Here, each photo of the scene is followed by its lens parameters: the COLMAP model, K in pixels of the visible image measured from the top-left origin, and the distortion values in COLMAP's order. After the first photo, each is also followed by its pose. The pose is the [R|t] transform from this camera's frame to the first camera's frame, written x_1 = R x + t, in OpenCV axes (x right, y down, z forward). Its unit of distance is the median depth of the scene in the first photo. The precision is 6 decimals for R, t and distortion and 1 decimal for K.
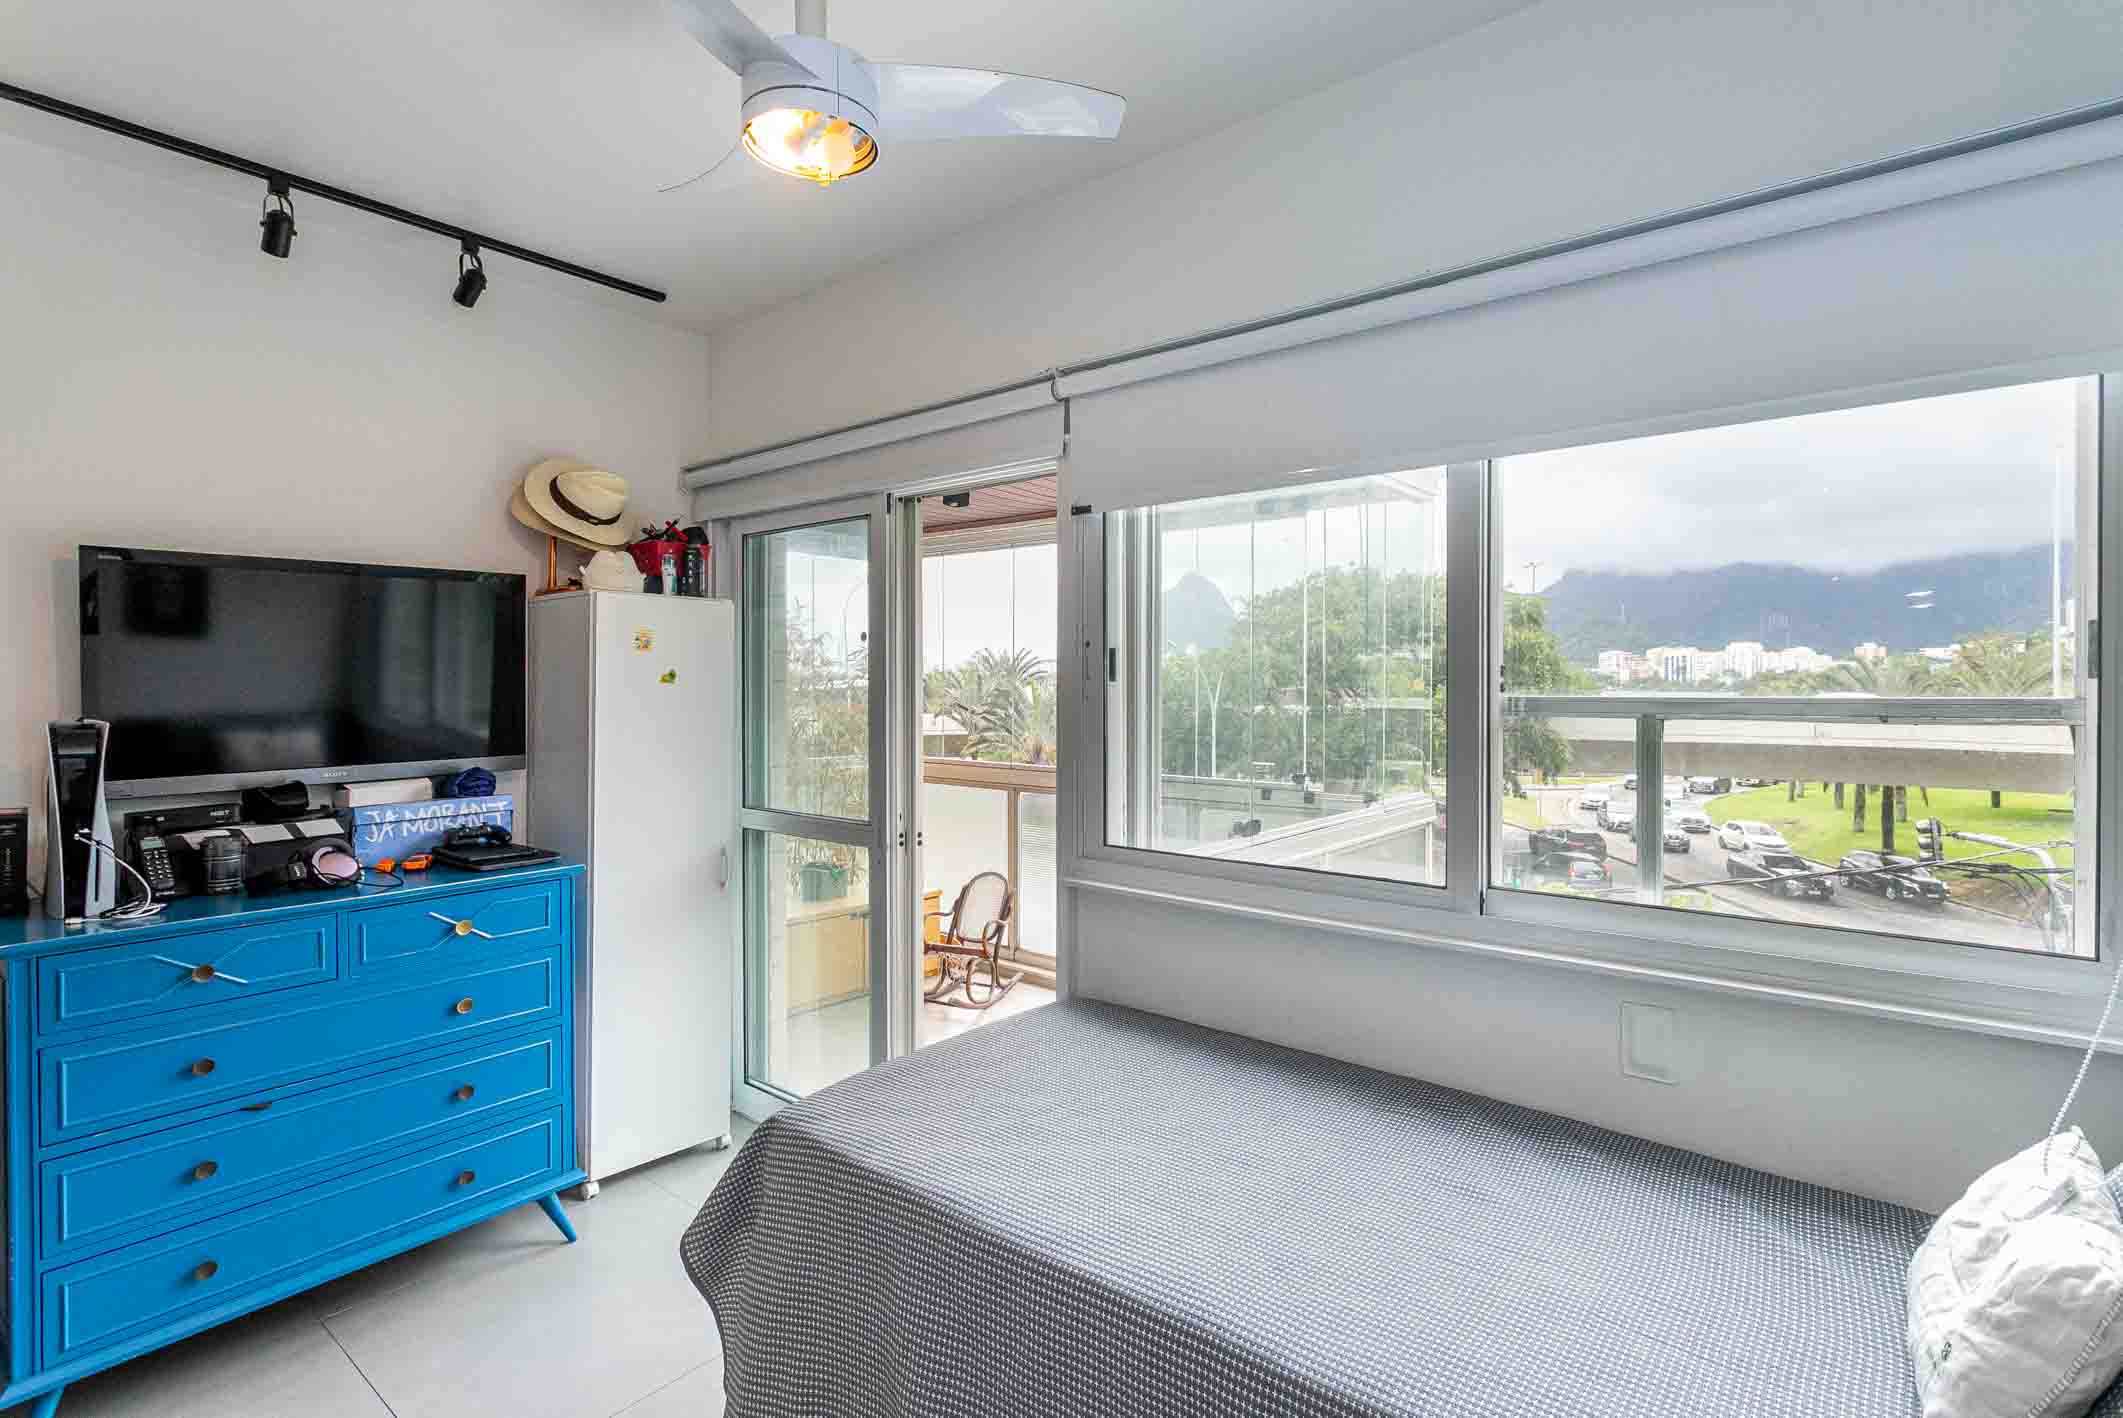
lens RADIAL K [[1028.1, 0, 1077.3], [0, 1028.1, 695.0], [0, 0, 1]] dist [0.009320, 0.002422]
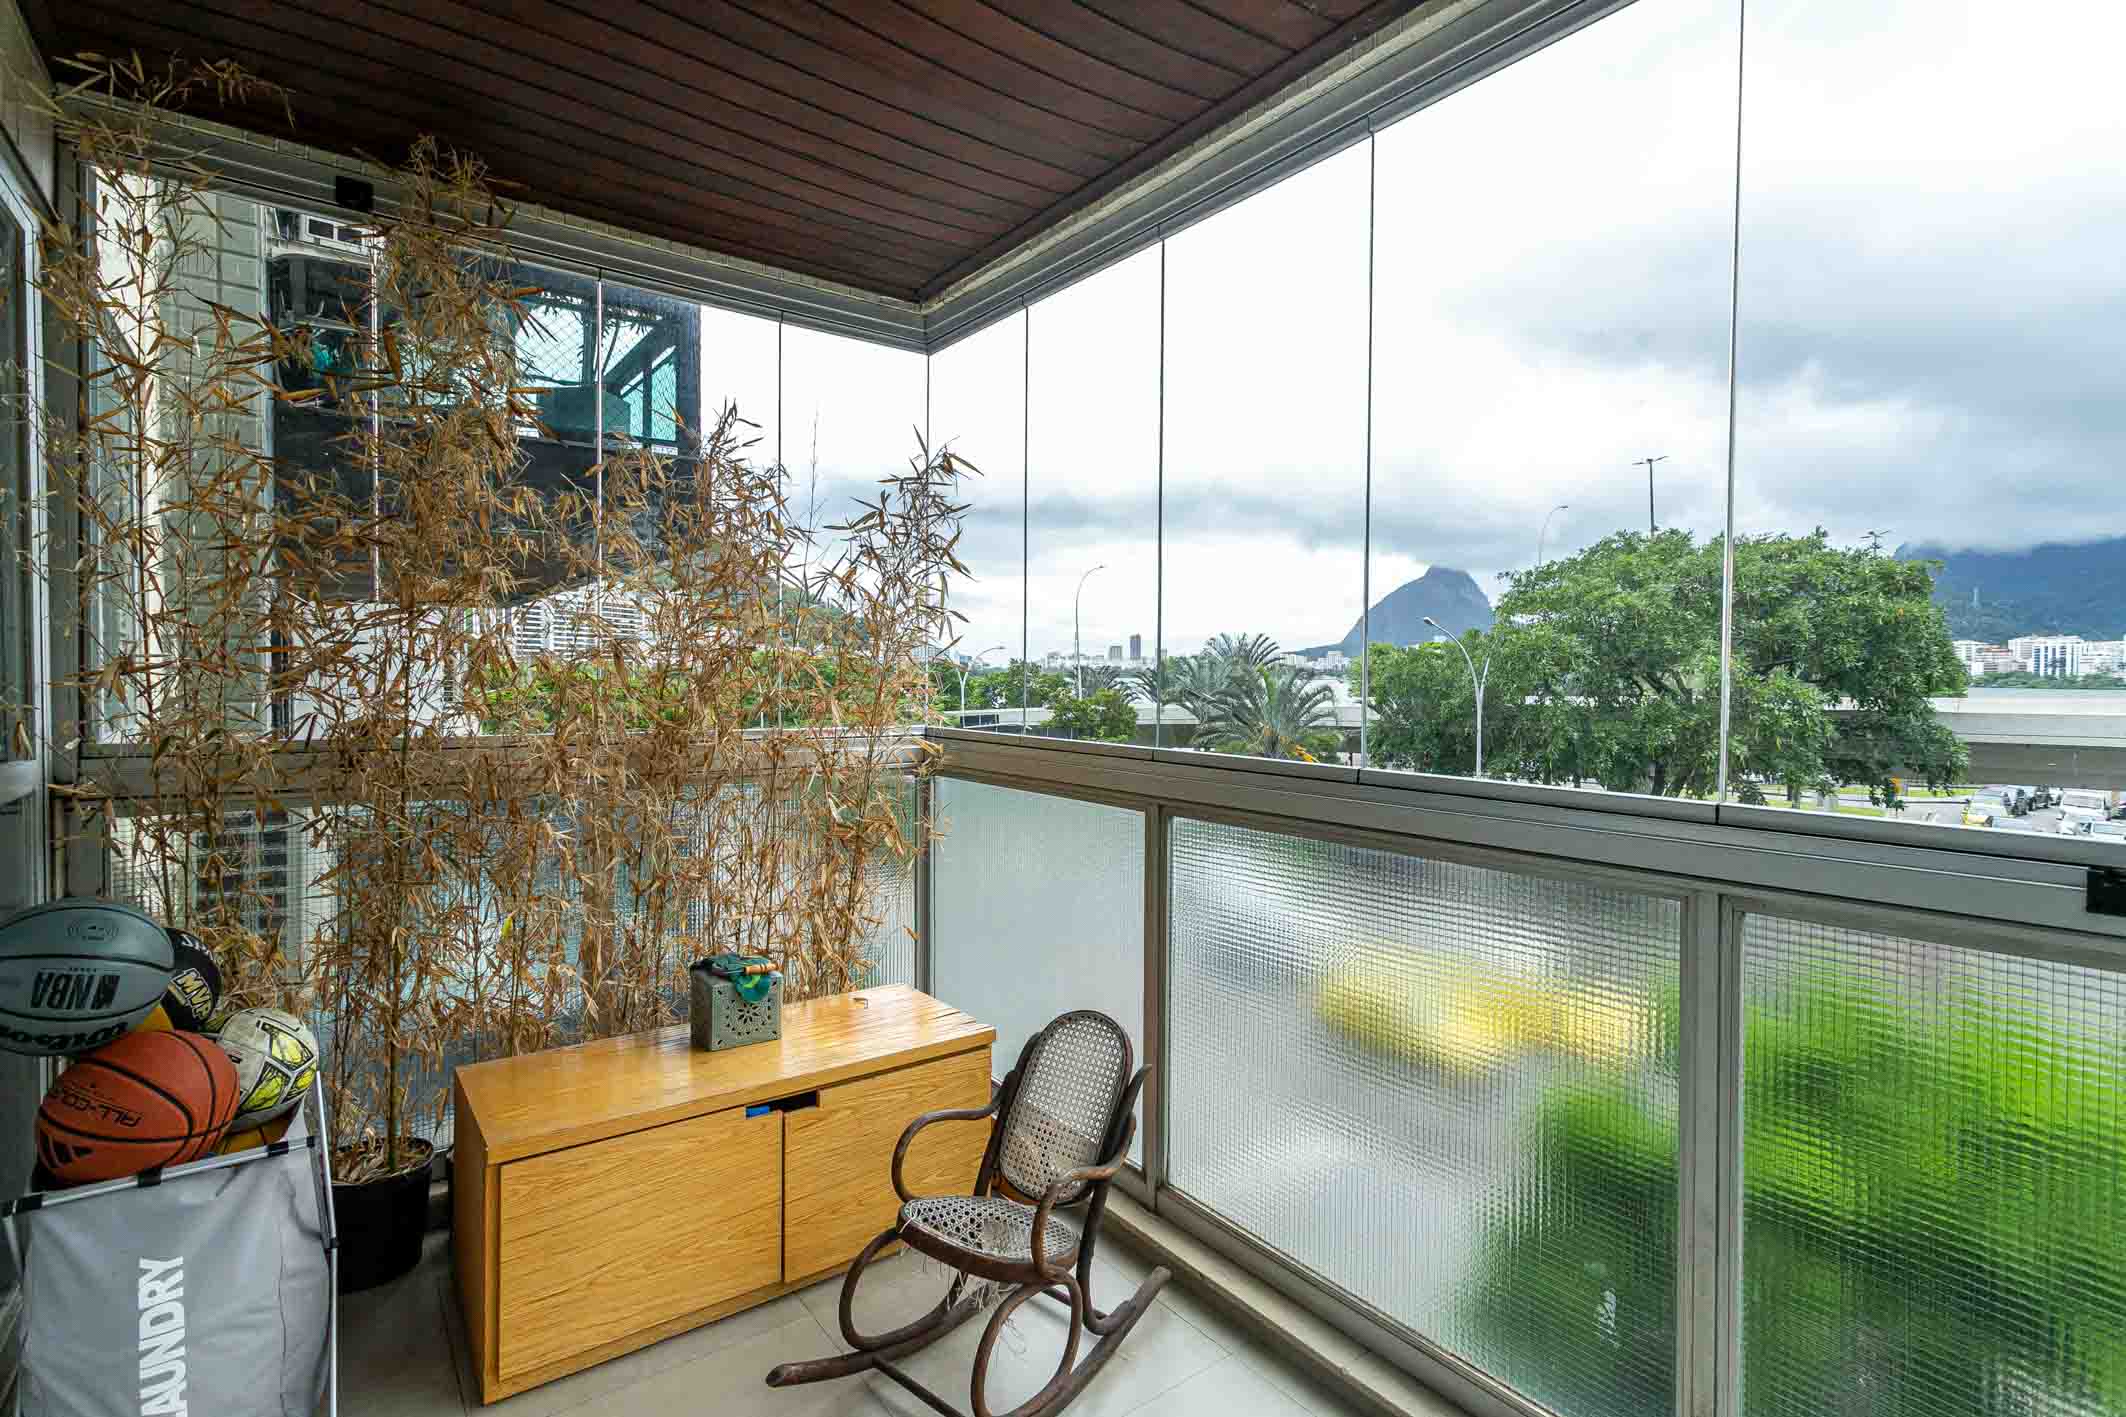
lens RADIAL K [[1029.5, 0, 1153.5], [0, 1029.5, 703.0], [0, 0, 1]] dist [0.009320, 0.002422]
pose [[0.987242, 0.015623, -0.158459, 0.004862], [-0.013269, 0.999785, 0.015904, 0.074710], [0.158674, -0.013598, 0.987237, 1.041941]]
